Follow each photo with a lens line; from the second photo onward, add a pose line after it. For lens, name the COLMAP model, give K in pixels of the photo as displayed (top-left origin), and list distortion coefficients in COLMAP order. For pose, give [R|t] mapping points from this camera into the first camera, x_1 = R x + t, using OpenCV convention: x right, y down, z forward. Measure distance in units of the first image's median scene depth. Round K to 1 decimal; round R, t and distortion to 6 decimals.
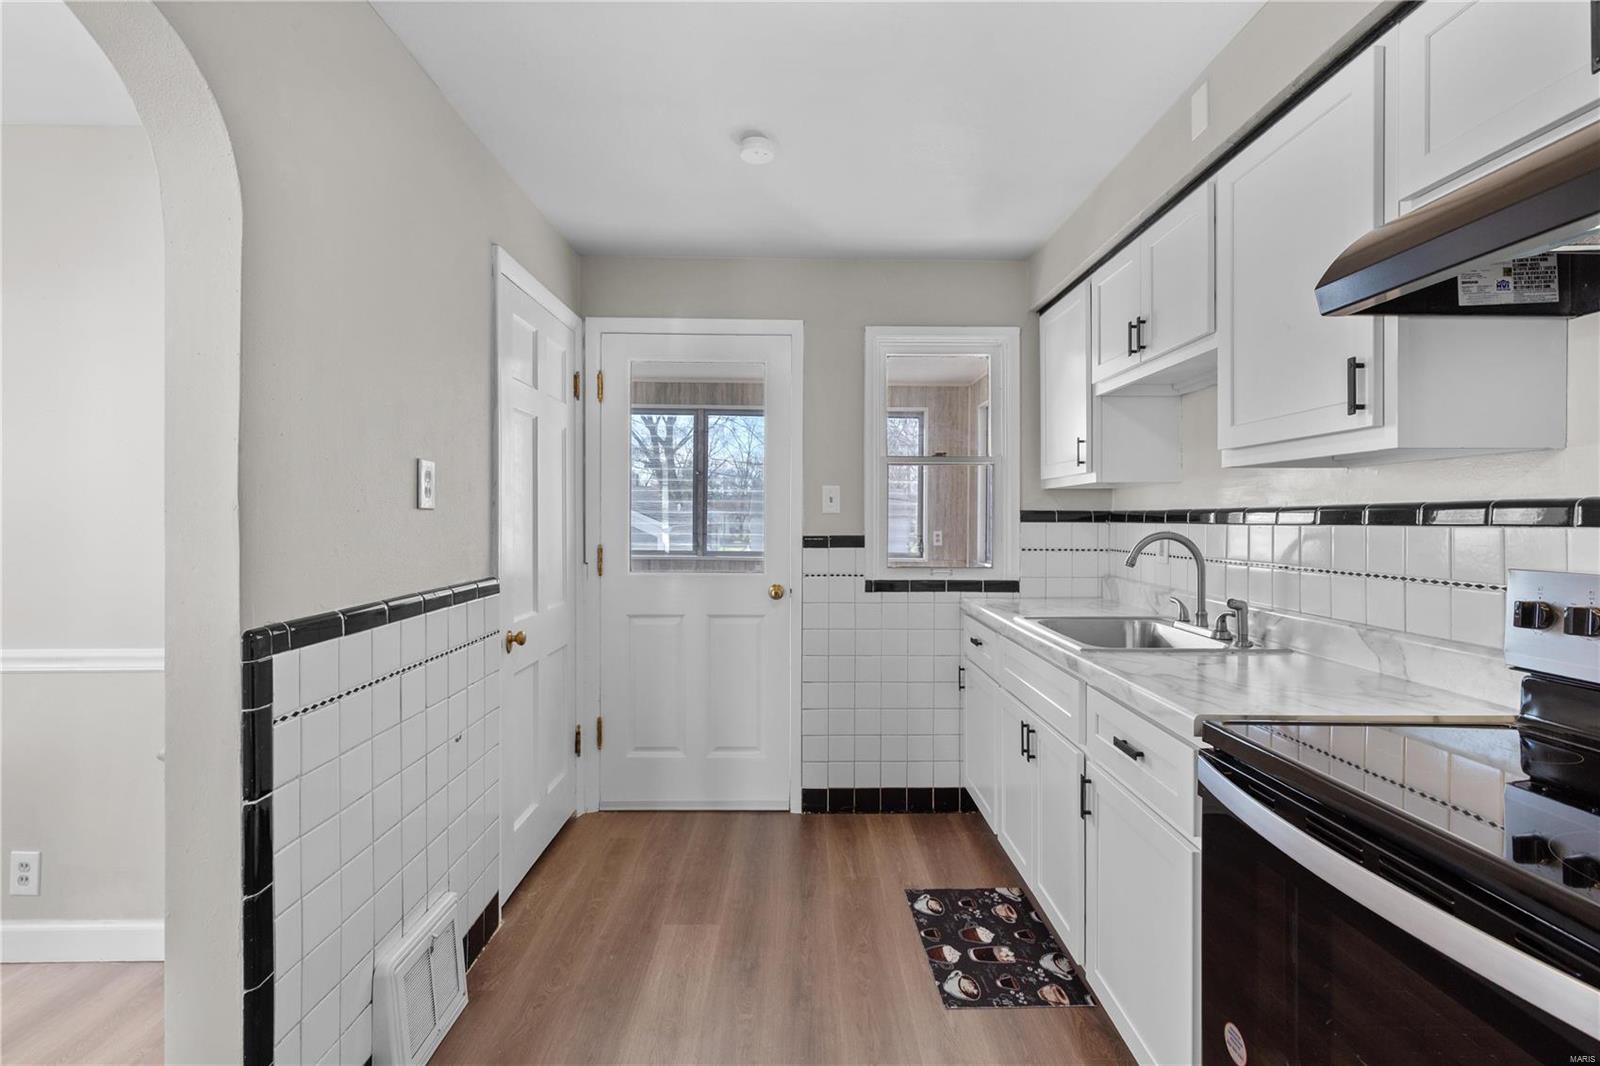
lens RADIAL K [[748.9, 0, 799.4], [0, 748.9, 527.9], [0, 0, 1]] dist [0.010495, -0.002339]
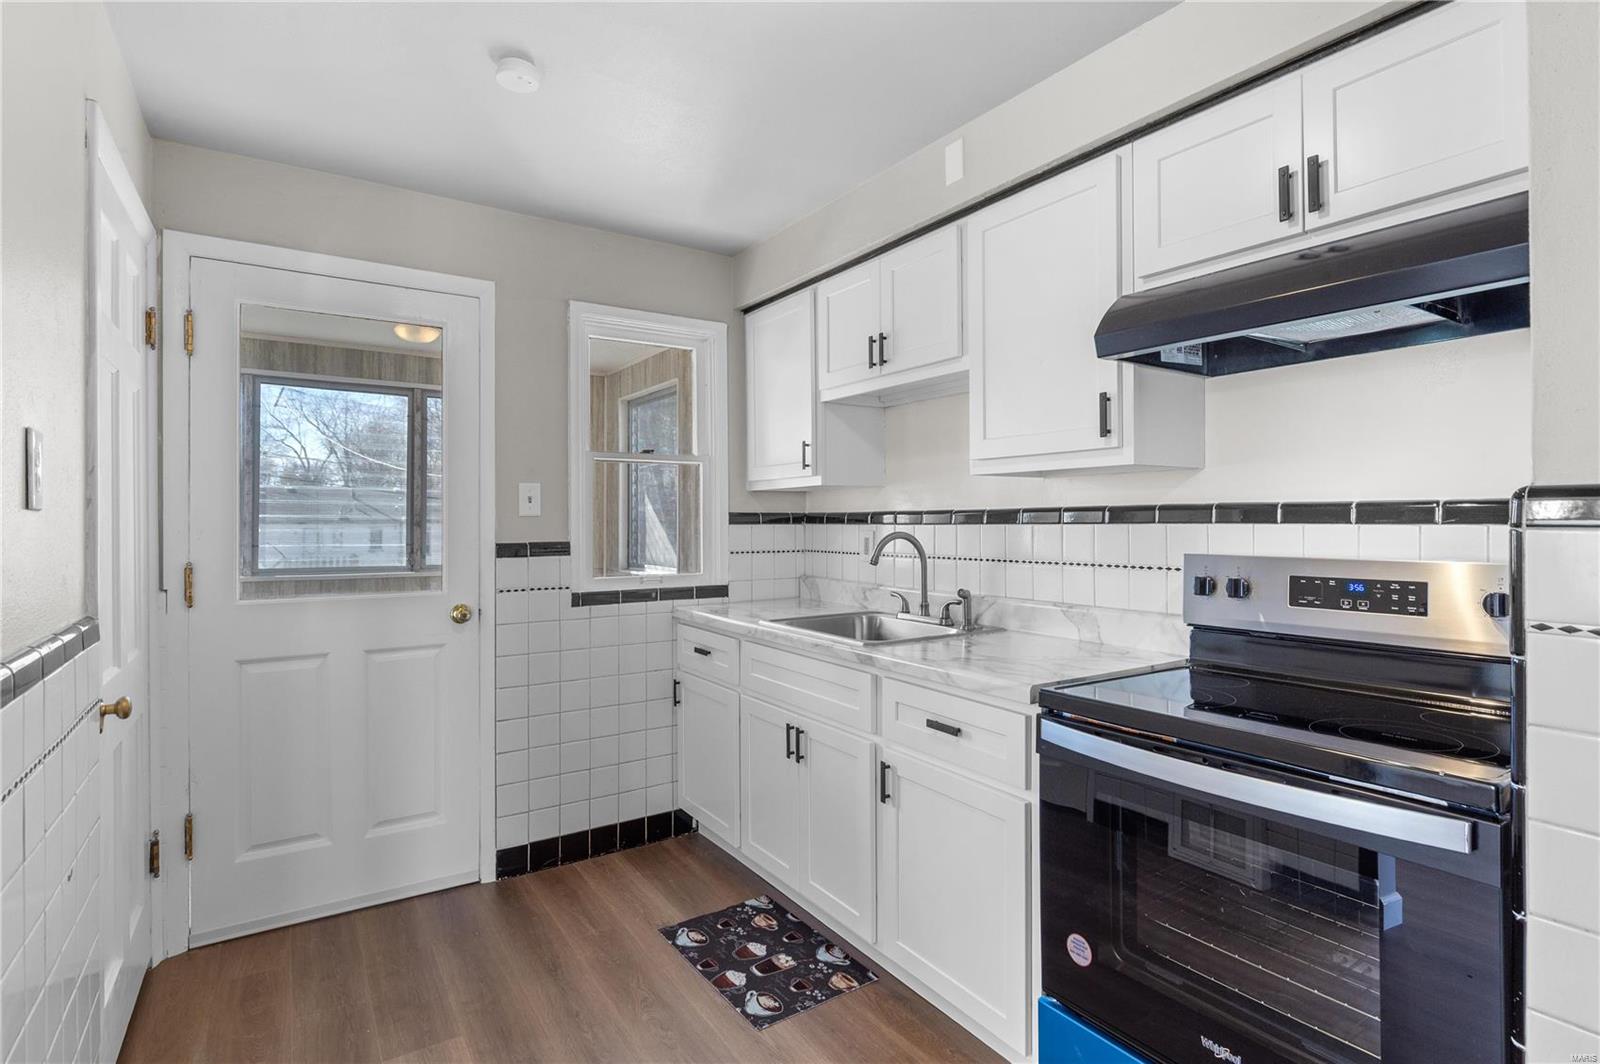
lens RADIAL K [[830.8, 0, 804.3], [0, 830.8, 528.1], [0, 0, 1]] dist [-0.001123, -0.000132]
pose [[0.831200, -0.011351, 0.555857, -0.270071], [0.014316, 0.999897, -0.000988, -0.000840], [-0.555789, 0.008779, 0.831277, 0.063197]]
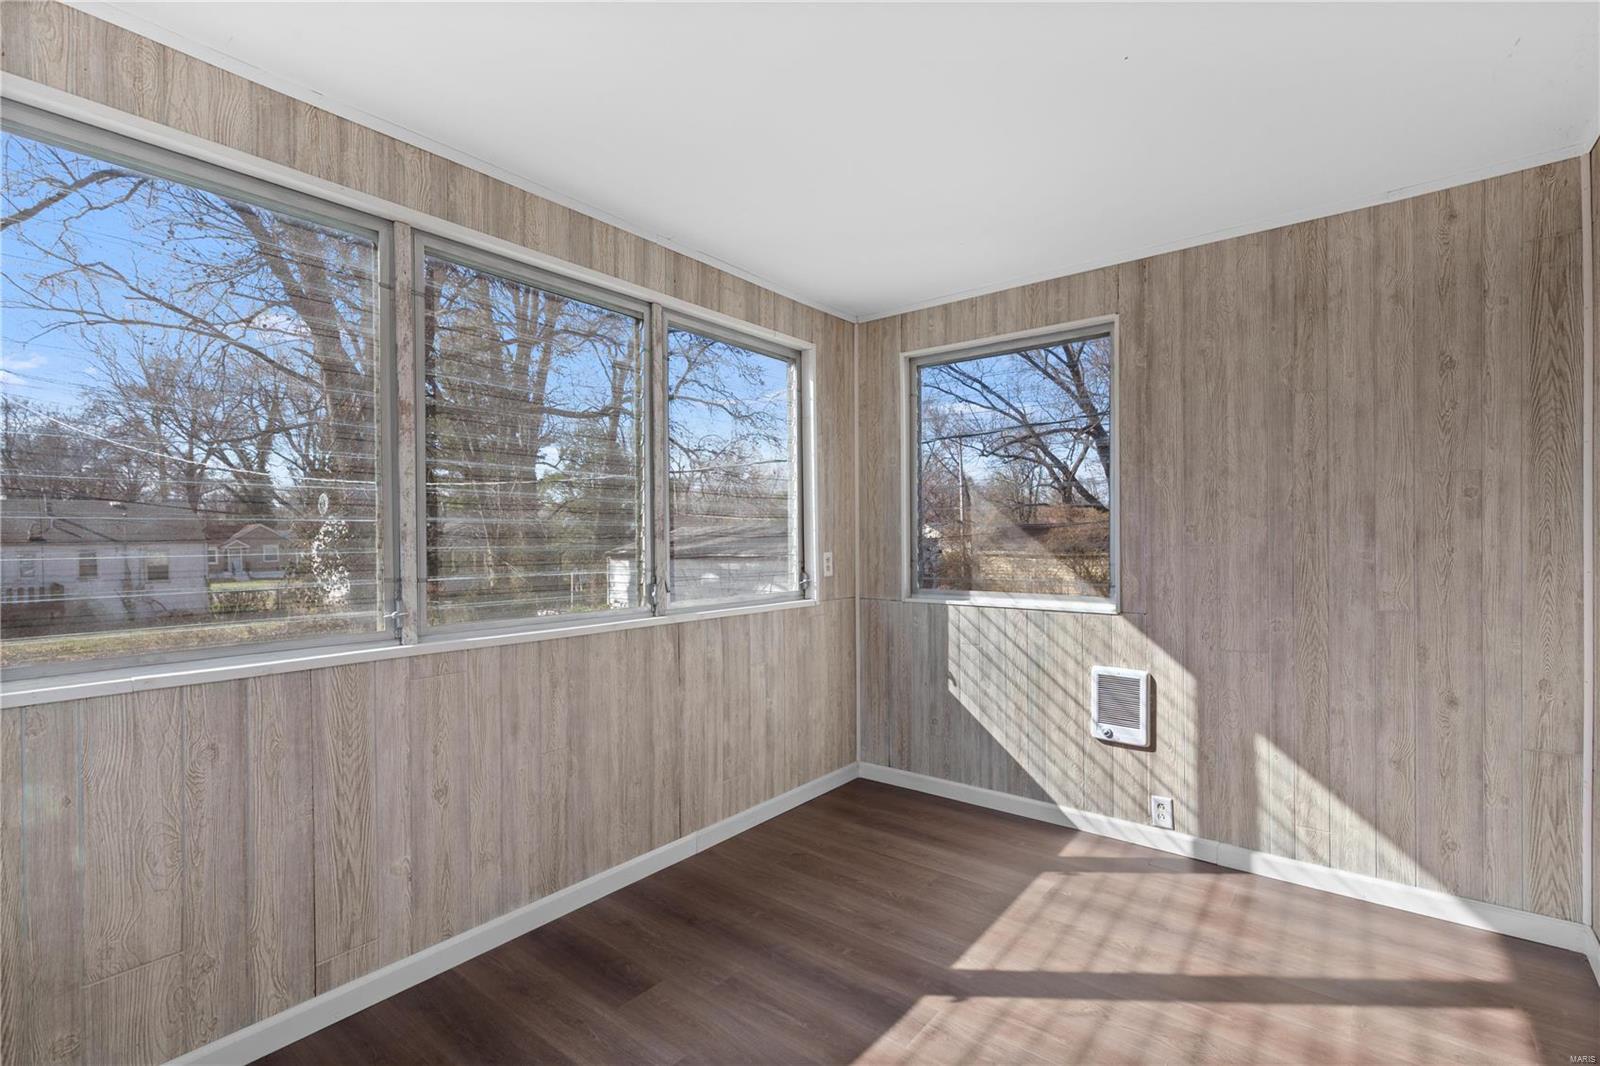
lens RADIAL K [[748.9, 0, 799.6], [0, 748.9, 539.7], [0, 0, 1]] dist [0.010495, -0.002339]
pose [[0.626366, -0.006462, 0.779503, -0.468543], [0.017931, 0.999820, -0.006121, -0.006328], [-0.779323, 0.017811, 0.626369, 0.824662]]
